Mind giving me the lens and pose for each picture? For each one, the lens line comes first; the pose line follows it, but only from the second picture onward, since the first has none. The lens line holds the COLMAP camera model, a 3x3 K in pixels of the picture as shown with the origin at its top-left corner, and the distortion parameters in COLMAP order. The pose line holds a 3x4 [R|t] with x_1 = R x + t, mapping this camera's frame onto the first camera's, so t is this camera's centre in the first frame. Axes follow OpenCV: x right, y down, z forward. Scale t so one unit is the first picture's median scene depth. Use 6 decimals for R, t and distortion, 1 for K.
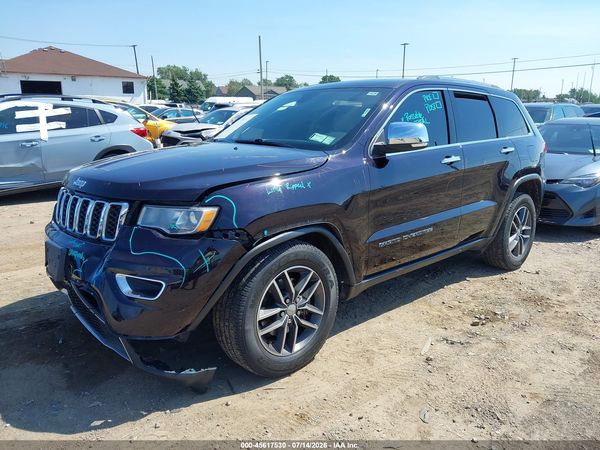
lens RADIAL K [[468.3, 0, 300.0], [0, 468.3, 225.0], [0, 0, 1]] dist [0.069284, -0.172074]
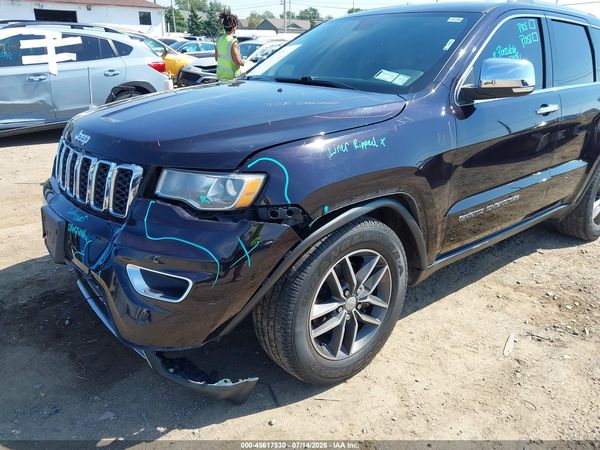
lens RADIAL K [[472.5, 0, 300.0], [0, 472.5, 225.0], [0, 0, 1]] dist [-0.003717, -0.005577]
pose [[0.998874, 0.029307, -0.037302, -0.071619], [-0.024492, 0.992036, 0.123554, -0.040474], [0.040625, -0.122501, 0.991637, 0.214604]]
